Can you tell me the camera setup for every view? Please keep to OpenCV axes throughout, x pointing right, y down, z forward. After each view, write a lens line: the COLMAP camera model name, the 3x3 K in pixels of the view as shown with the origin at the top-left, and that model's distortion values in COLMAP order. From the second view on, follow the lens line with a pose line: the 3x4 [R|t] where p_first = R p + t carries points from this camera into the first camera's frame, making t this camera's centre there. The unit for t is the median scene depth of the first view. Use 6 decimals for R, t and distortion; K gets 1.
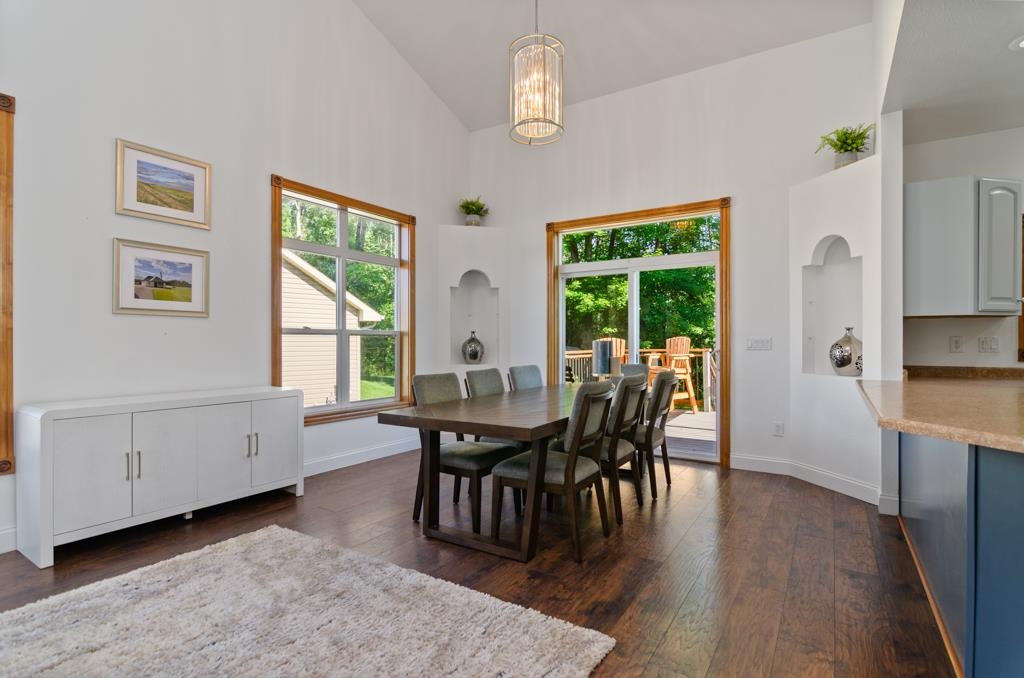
lens RADIAL K [[500.9, 0, 521.6], [0, 500.9, 342.4], [0, 0, 1]] dist [-0.005491, -0.004637]
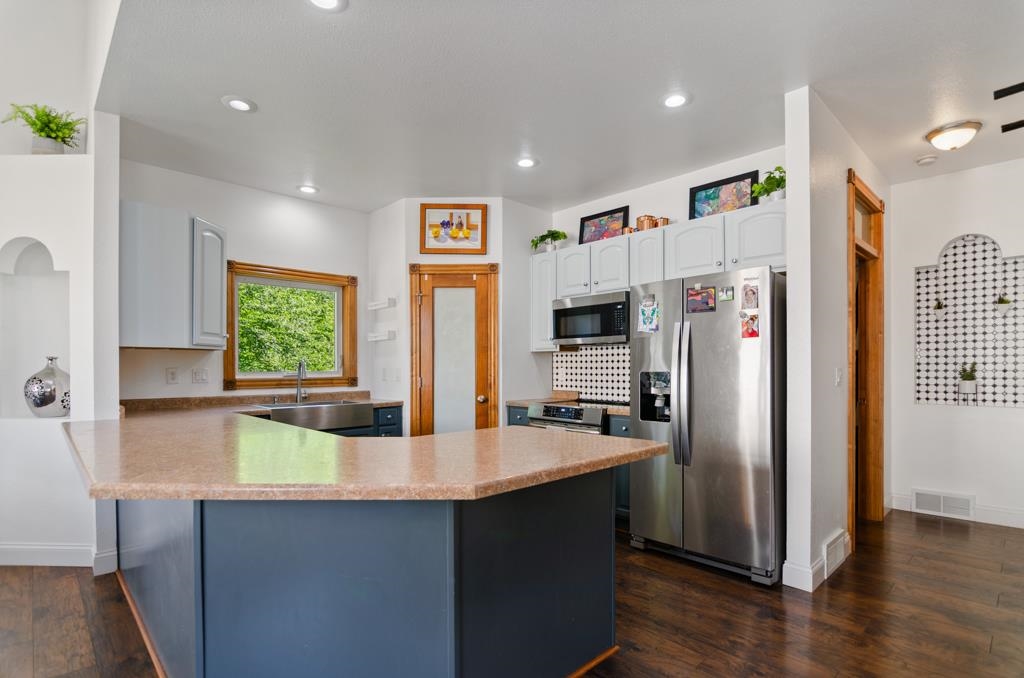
lens RADIAL K [[500.9, 0, 507.2], [0, 500.9, 369.2], [0, 0, 1]] dist [-0.005491, -0.004637]
pose [[0.250738, -0.006096, 0.968036, 0.066987], [0.002092, 0.999981, 0.005755, -0.014478], [-0.968053, 0.000582, 0.250746, 0.092430]]
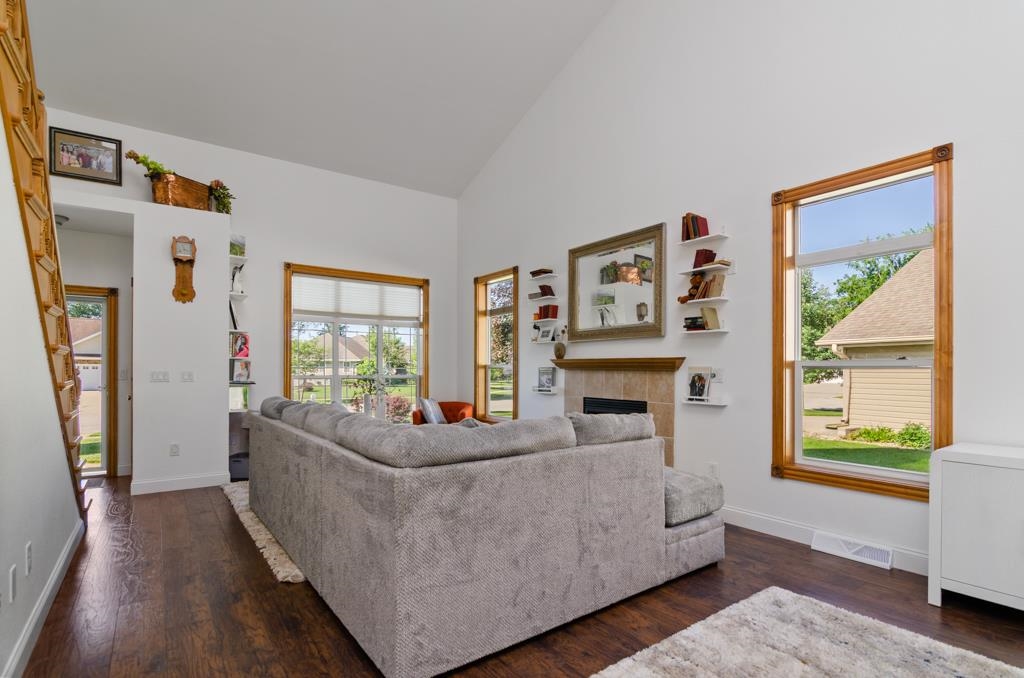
lens RADIAL K [[500.9, 0, 516.8], [0, 500.9, 372.4], [0, 0, 1]] dist [-0.005491, -0.004637]
pose [[-0.373472, 0.001574, -0.927640, 0.199834], [-0.002589, 0.999993, 0.002739, -0.013343], [0.927638, 0.003424, -0.373465, 0.398465]]
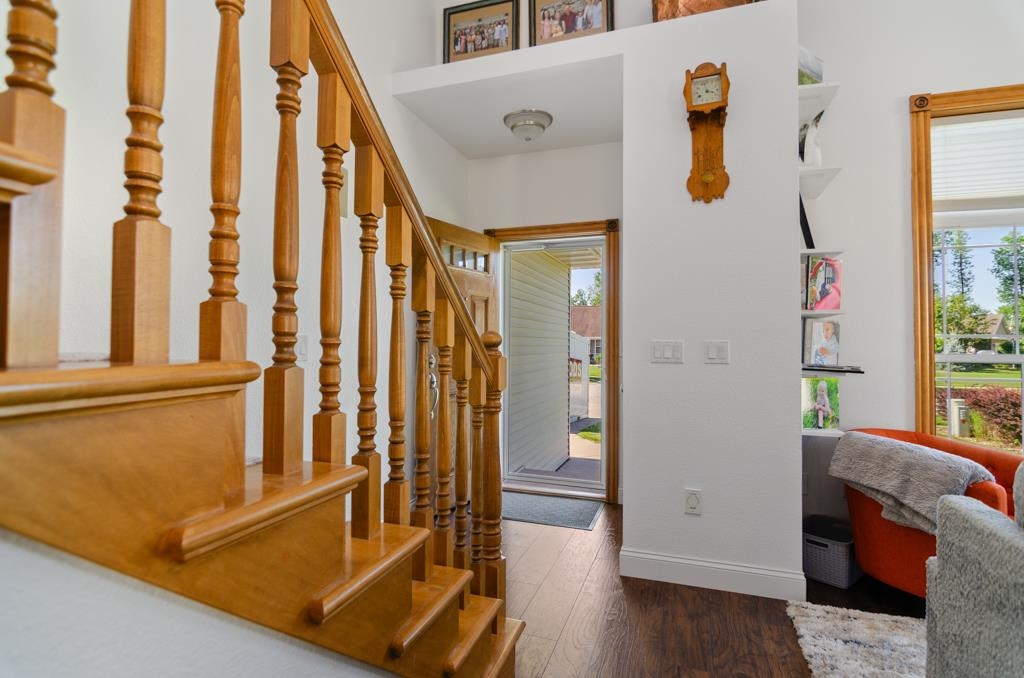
lens RADIAL K [[500.9, 0, 512.1], [0, 500.9, 329.9], [0, 0, 1]] dist [-0.005491, -0.004637]
pose [[-0.974406, -0.014449, -0.224329, -0.316843], [-0.007078, 0.999409, -0.033630, -0.003027], [0.224682, -0.031182, -0.973933, -0.358319]]
